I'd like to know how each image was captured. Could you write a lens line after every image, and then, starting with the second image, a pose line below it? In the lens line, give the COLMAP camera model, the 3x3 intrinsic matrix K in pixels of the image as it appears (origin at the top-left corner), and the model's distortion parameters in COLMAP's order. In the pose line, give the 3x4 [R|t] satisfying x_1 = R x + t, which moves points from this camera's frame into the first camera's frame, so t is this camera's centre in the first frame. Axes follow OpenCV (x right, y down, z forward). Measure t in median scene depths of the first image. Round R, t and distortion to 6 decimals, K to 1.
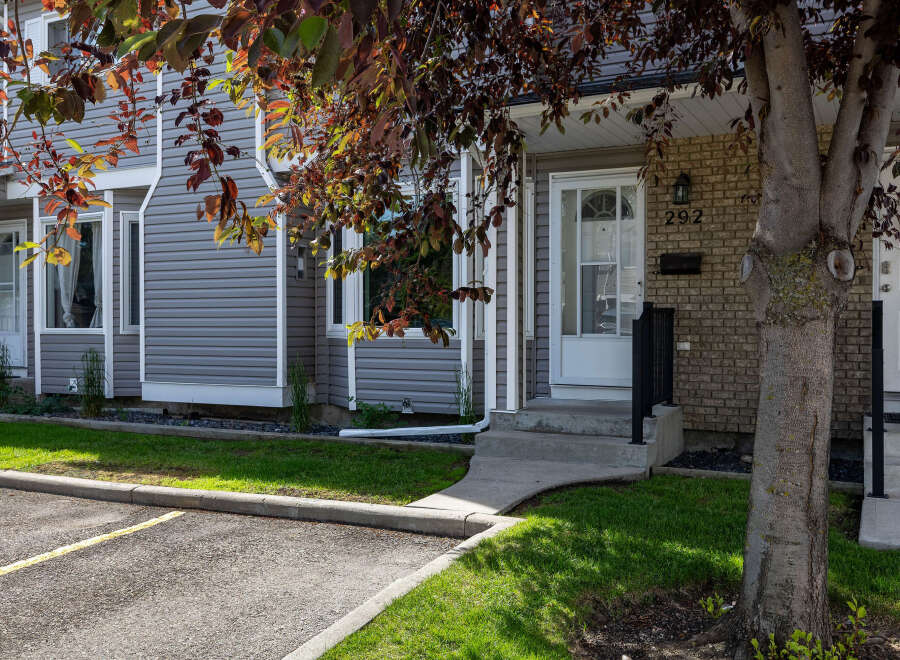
lens RADIAL K [[876.2, 0, 450.0], [0, 876.2, 330.0], [0, 0, 1]] dist [-0.000993, 0.000373]
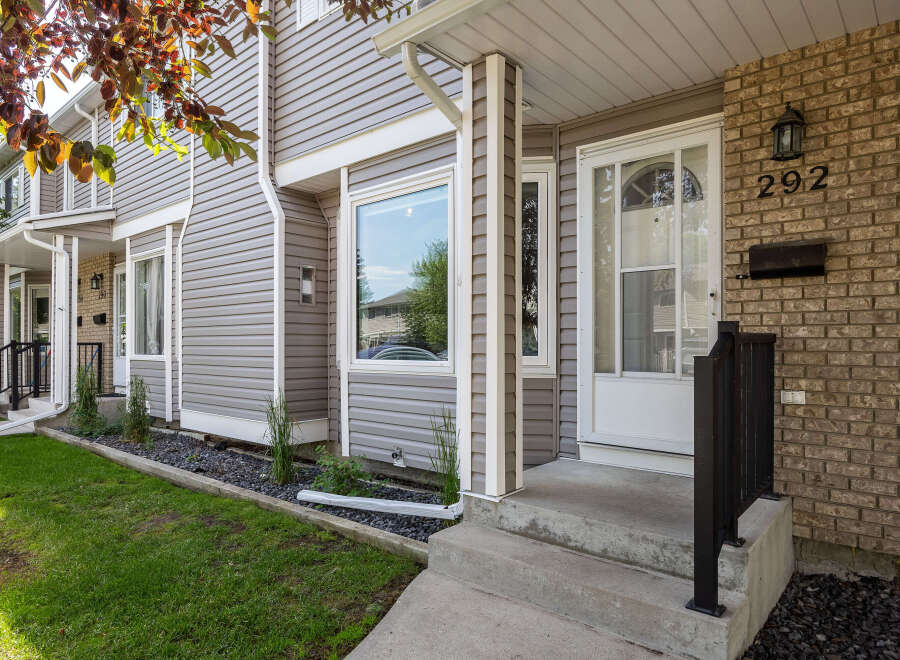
lens RADIAL K [[574.0, 0, 433.4], [0, 574.0, 341.4], [0, 0, 1]] dist [-0.003489, -0.002196]
pose [[0.968841, -0.000579, -0.247682, 0.126072], [-0.003556, 0.999862, -0.016245, -0.012515], [0.247657, 0.016620, 0.968705, 0.561098]]
